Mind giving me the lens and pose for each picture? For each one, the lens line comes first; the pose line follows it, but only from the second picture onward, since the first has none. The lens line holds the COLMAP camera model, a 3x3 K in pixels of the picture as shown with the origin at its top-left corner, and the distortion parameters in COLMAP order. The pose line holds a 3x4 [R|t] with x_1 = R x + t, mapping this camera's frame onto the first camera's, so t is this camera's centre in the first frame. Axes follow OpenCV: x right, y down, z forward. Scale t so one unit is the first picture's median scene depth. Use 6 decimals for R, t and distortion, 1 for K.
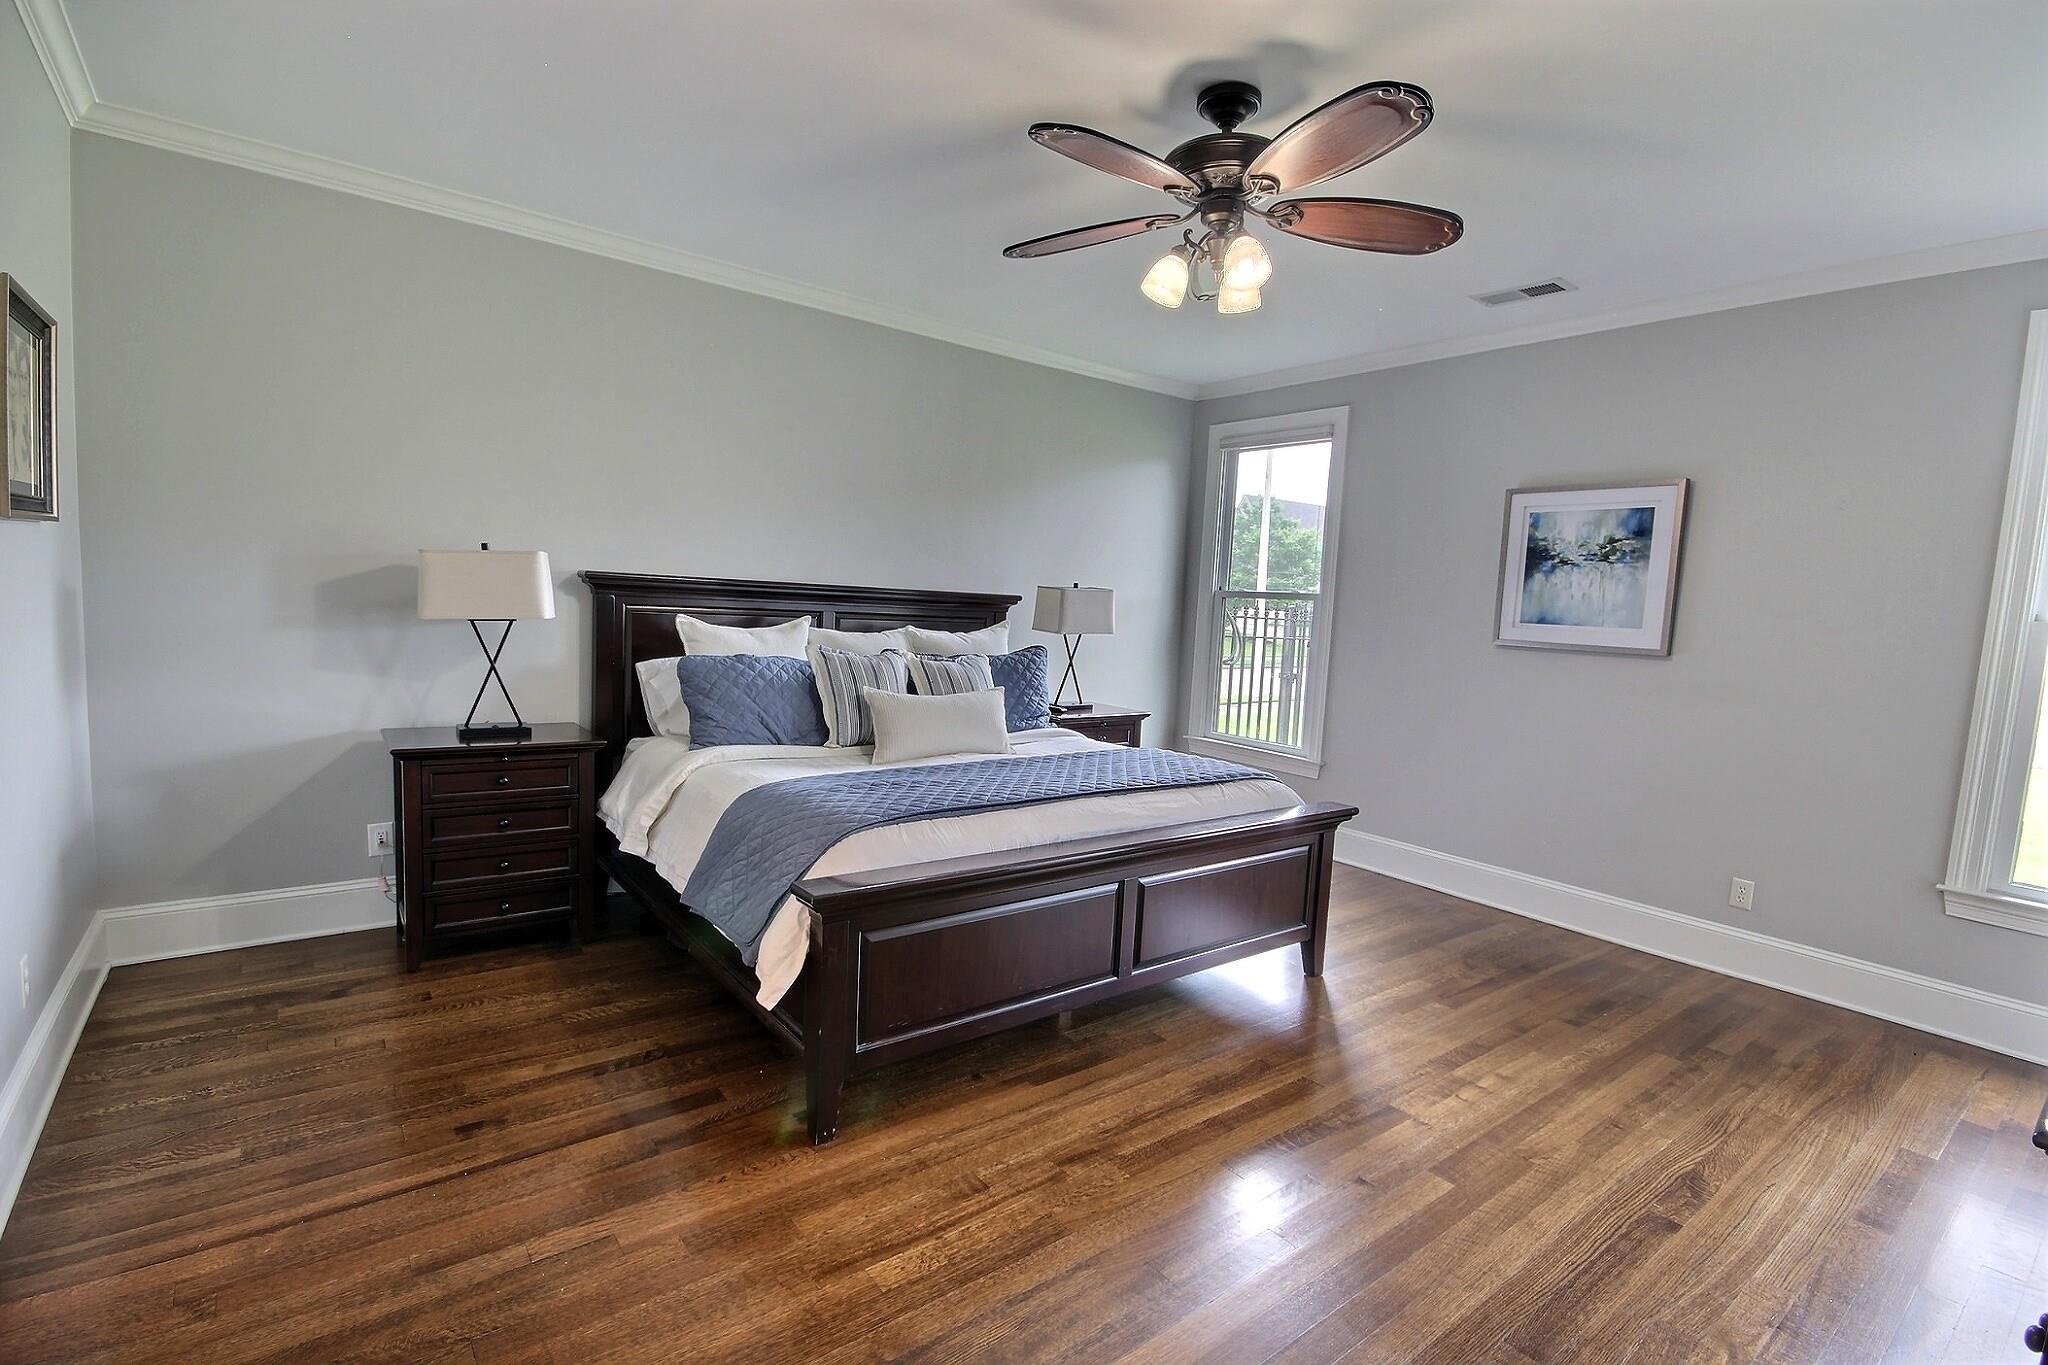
lens RADIAL K [[982.4, 0, 1031.0], [0, 982.4, 670.1], [0, 0, 1]] dist [-0.001711, -0.000524]
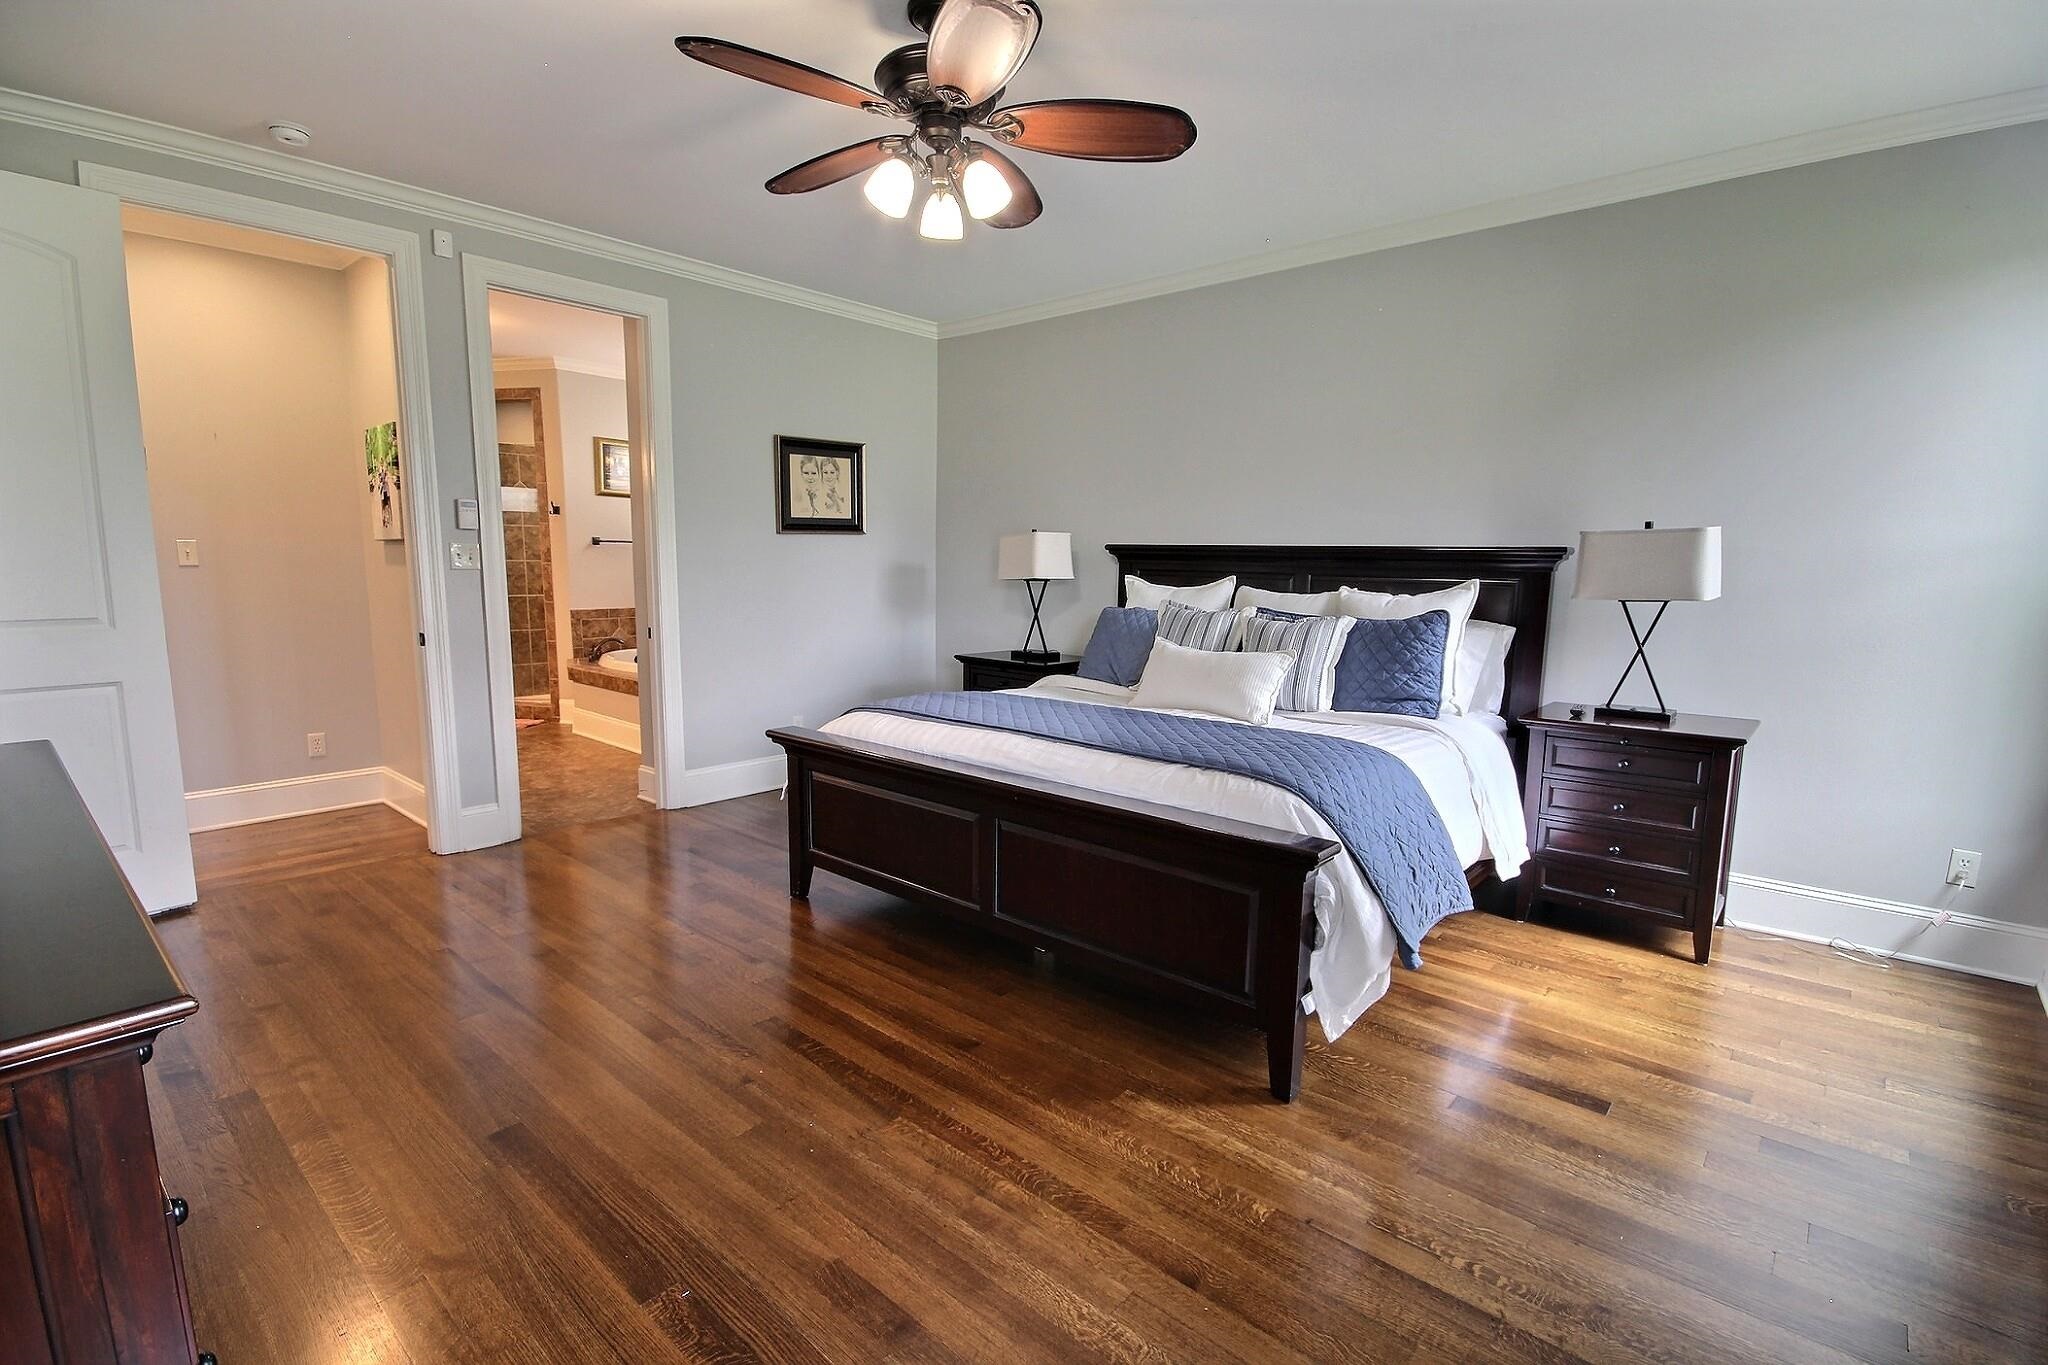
lens RADIAL K [[944.3, 0, 1021.7], [0, 944.3, 696.3], [0, 0, 1]] dist [-0.001014, -0.006619]
pose [[0.171600, 0.101013, -0.979974, 0.688502], [-0.064653, 0.993740, 0.091111, -0.004529], [0.983043, 0.047723, 0.177057, 0.558757]]
